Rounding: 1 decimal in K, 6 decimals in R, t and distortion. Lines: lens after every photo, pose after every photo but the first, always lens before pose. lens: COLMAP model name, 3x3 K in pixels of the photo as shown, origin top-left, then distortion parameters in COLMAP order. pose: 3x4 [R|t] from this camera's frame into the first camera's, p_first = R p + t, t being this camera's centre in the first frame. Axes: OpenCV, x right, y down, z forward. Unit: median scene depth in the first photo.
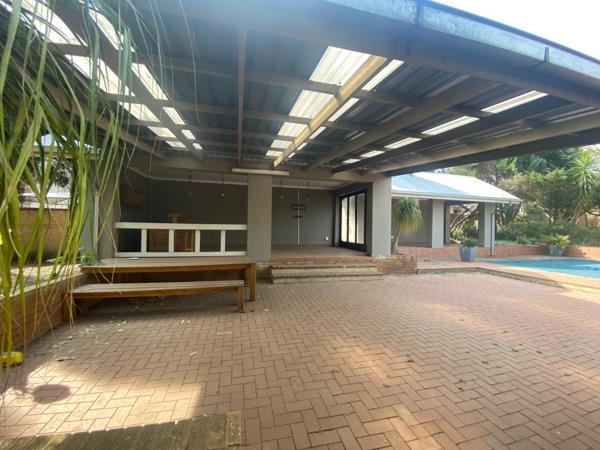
lens RADIAL K [[242.5, 0, 300.0], [0, 242.5, 225.0], [0, 0, 1]] dist [-0.000067, -0.000040]
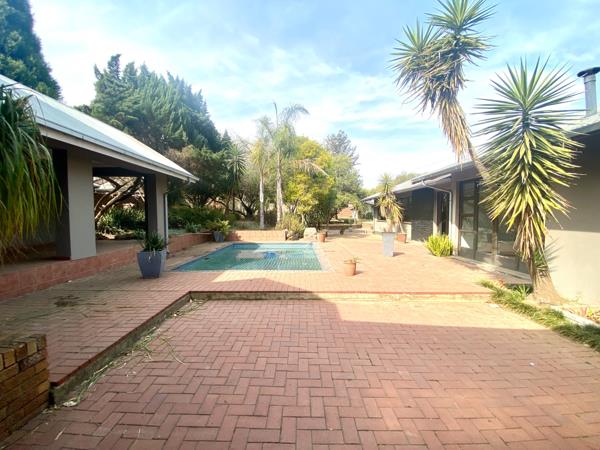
lens RADIAL K [[249.5, 0, 300.0], [0, 249.5, 225.0], [0, 0, 1]] dist [0.027339, 0.000032]
pose [[0.274259, -0.054829, 0.960092, 0.190396], [-0.002378, 0.998332, 0.057692, 0.002203], [-0.961653, -0.018106, 0.273671, 0.416824]]
